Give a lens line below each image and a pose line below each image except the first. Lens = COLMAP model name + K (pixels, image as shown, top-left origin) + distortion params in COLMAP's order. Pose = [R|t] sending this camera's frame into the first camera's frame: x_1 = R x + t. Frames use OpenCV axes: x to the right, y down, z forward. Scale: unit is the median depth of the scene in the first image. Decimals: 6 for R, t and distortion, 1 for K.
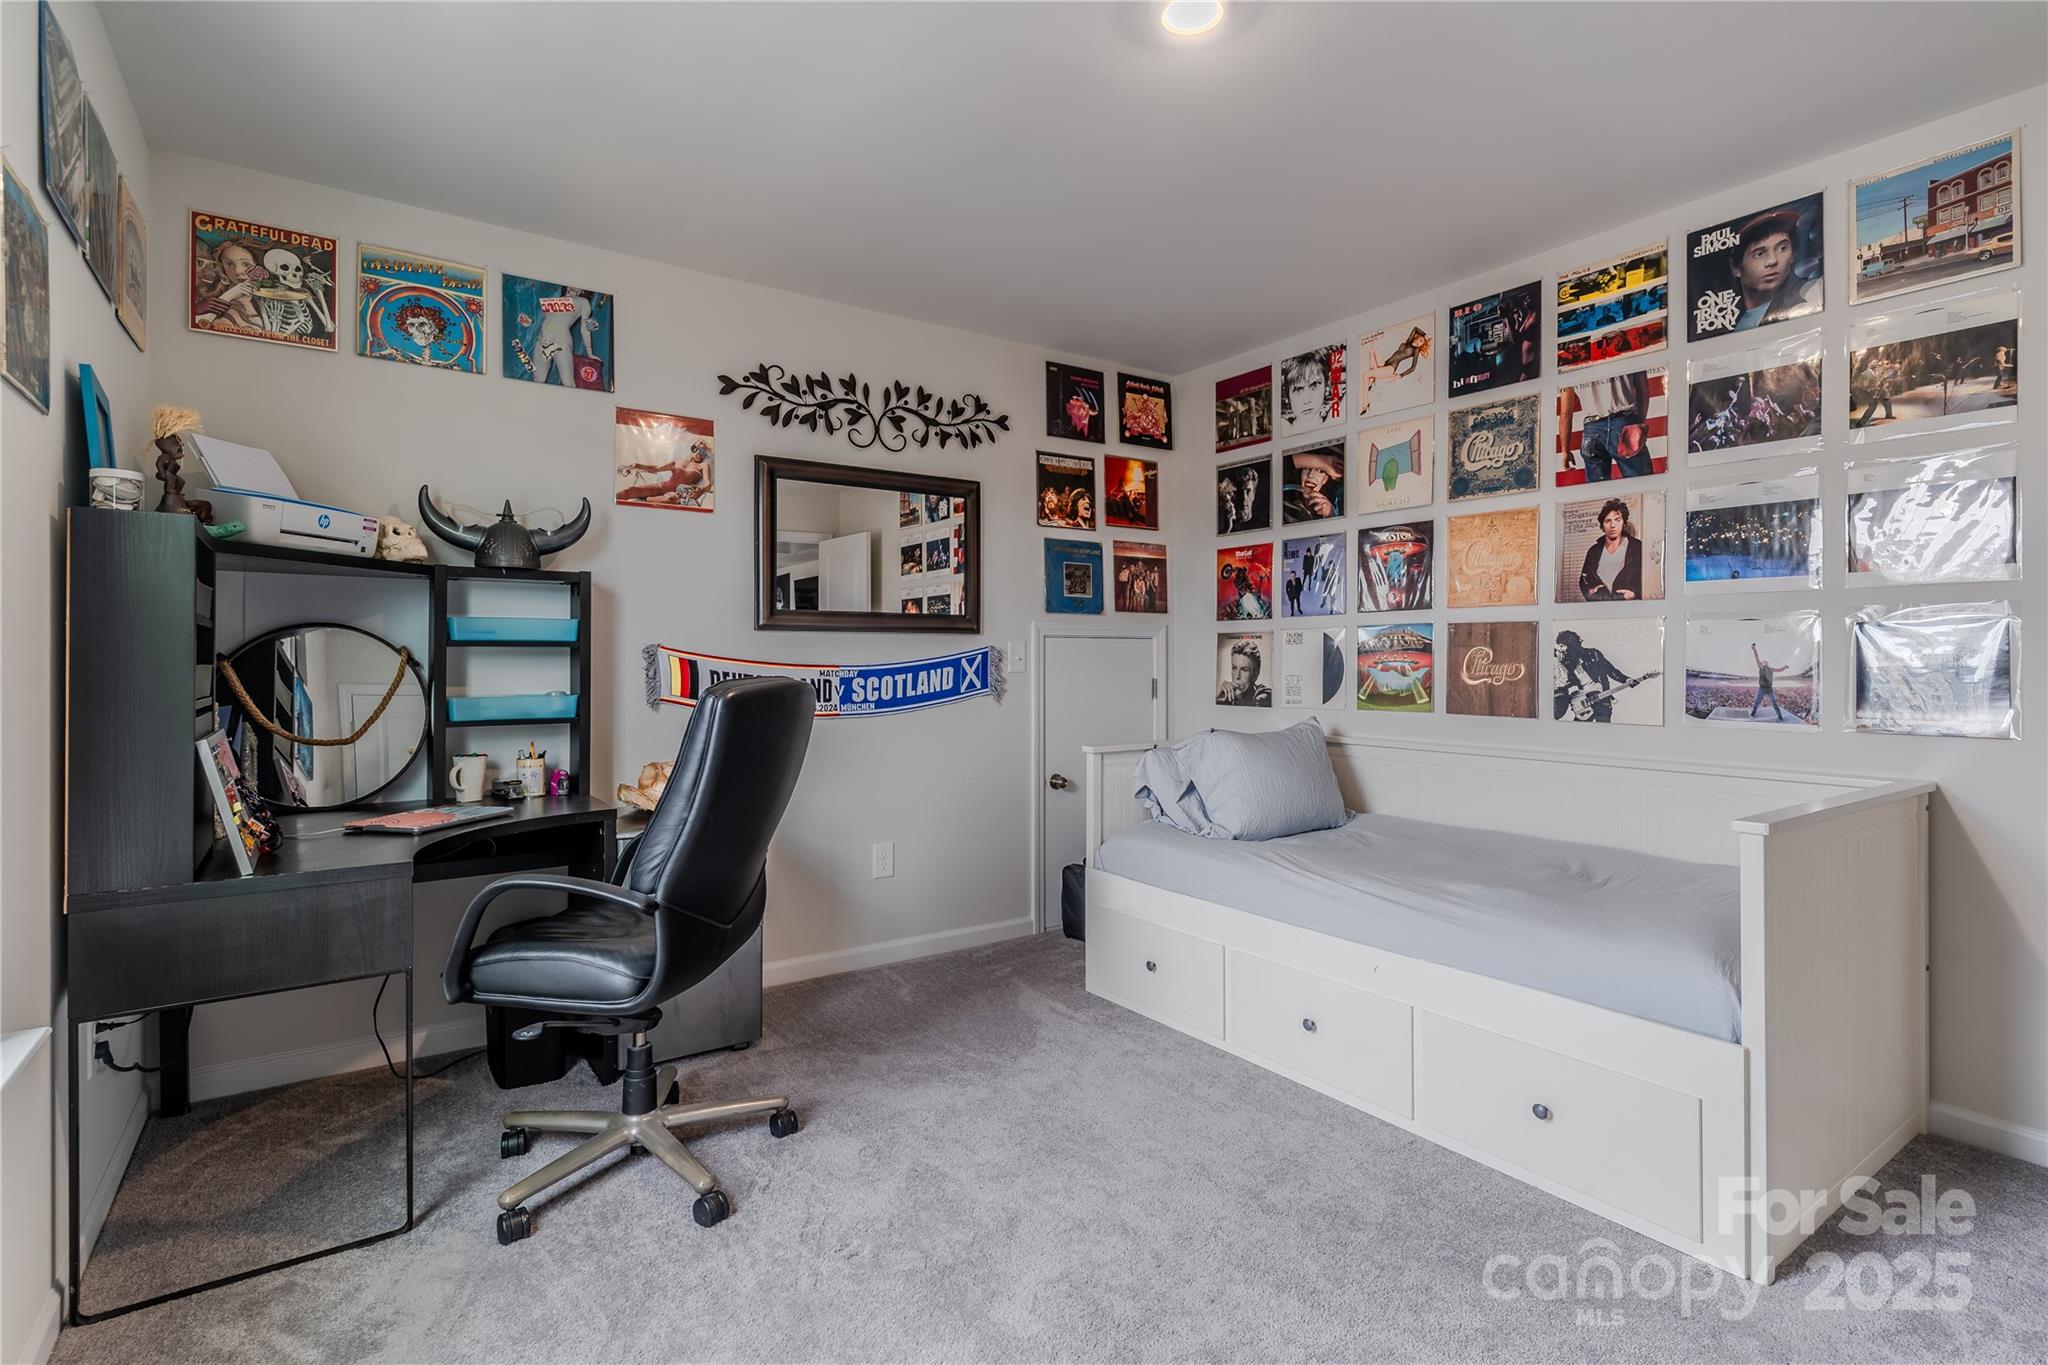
lens RADIAL K [[987.3, 0, 1010.9], [0, 987.3, 663.3], [0, 0, 1]] dist [-0.014792, 0.002755]
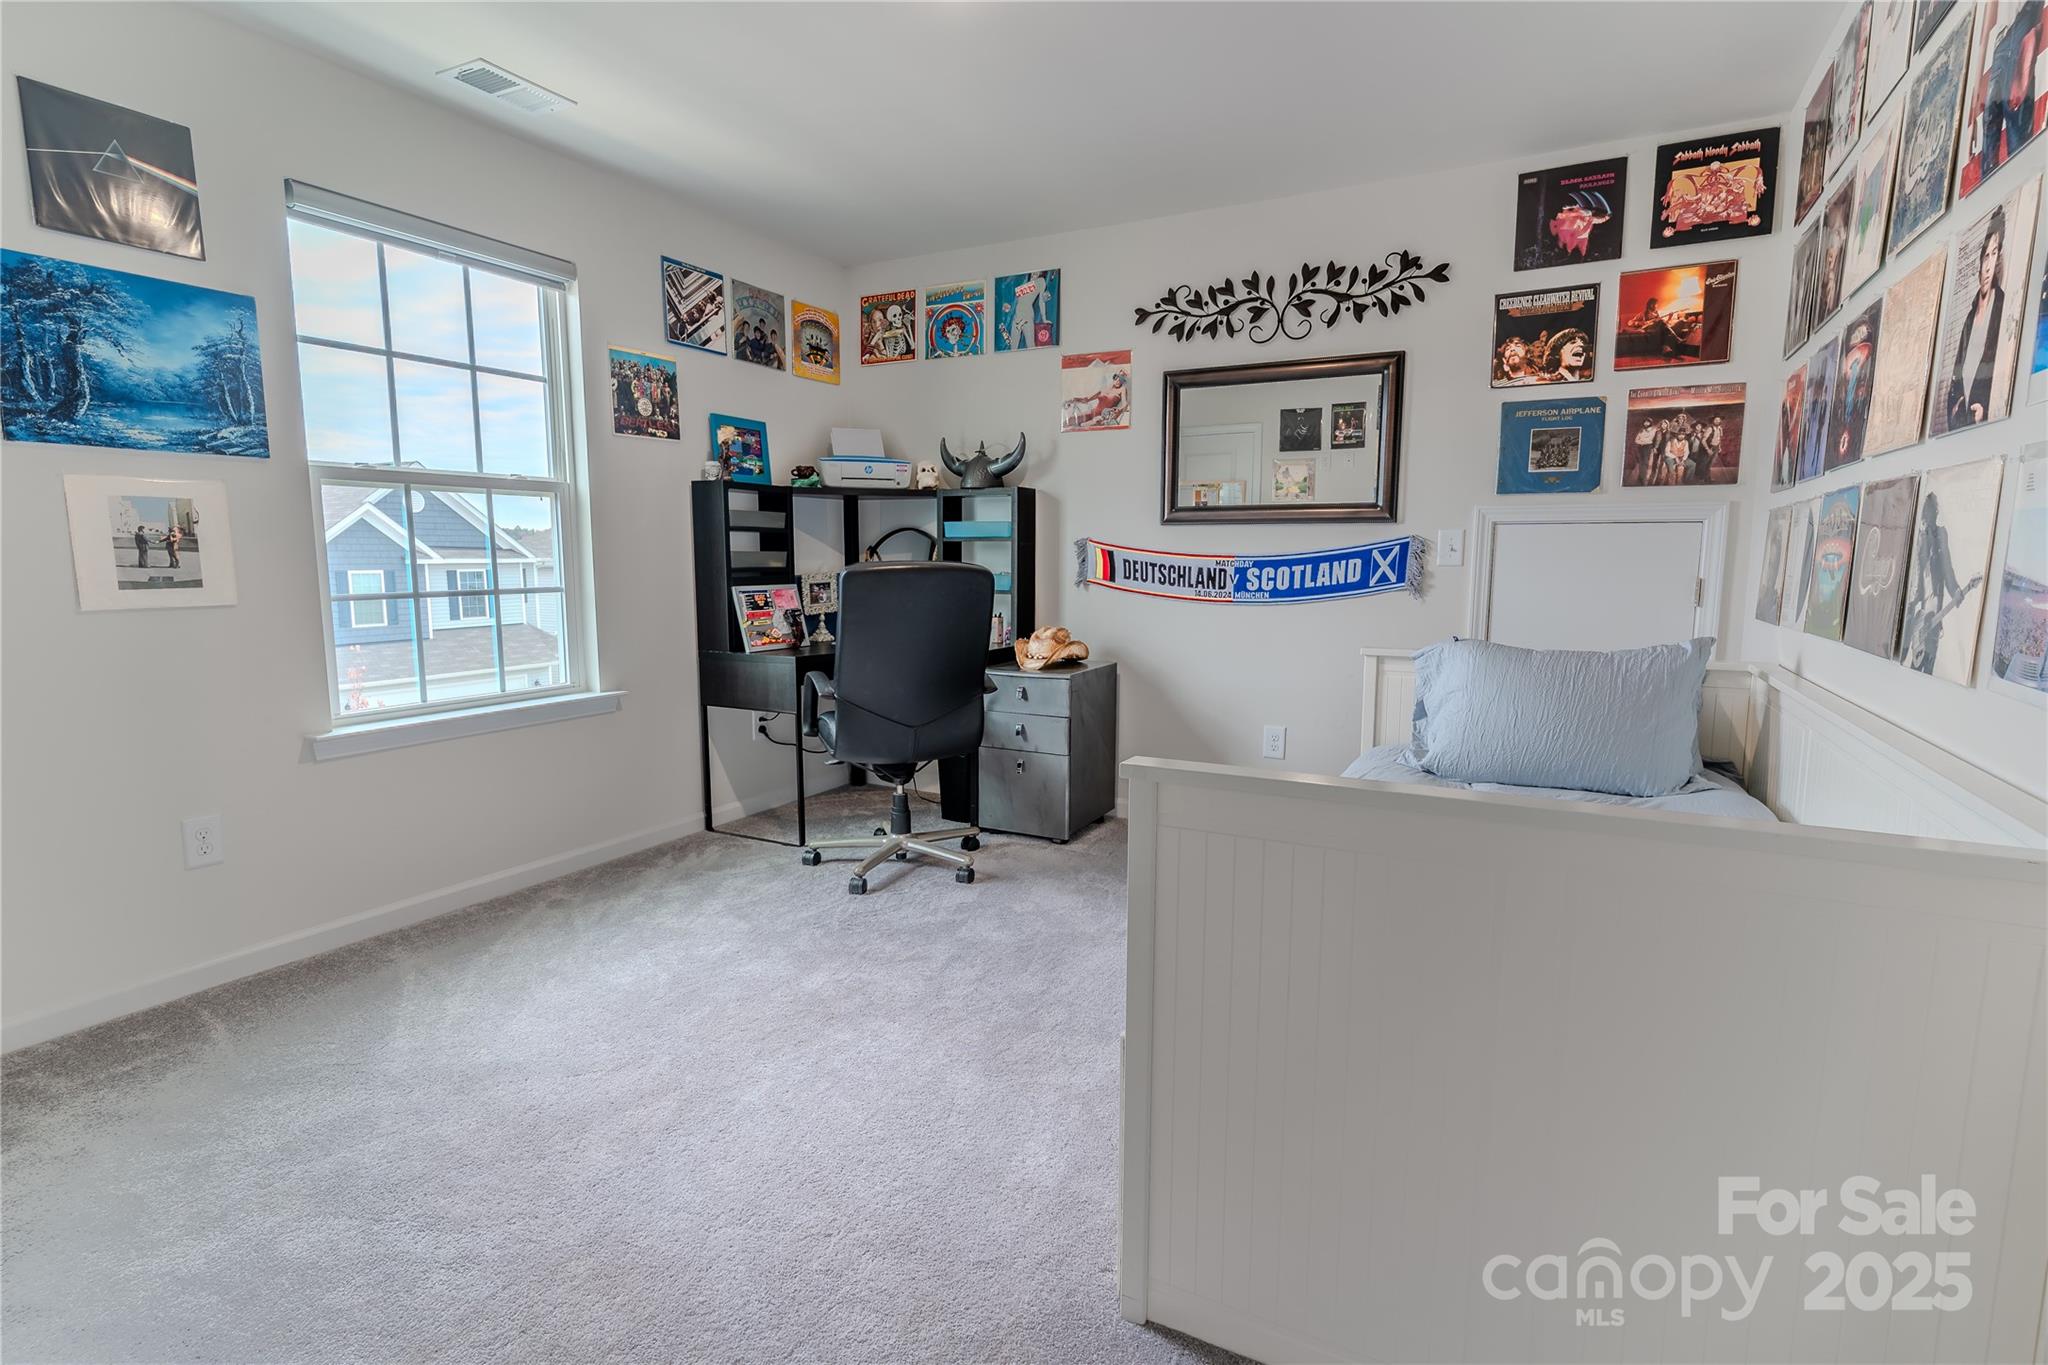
lens RADIAL K [[987.3, 0, 1009.8], [0, 987.3, 690.3], [0, 0, 1]] dist [-0.014792, 0.002755]
pose [[0.442768, 0.125880, -0.887756, 0.675447], [-0.005463, 0.990456, 0.137719, 0.000505], [0.896619, -0.056128, 0.439230, 0.284196]]
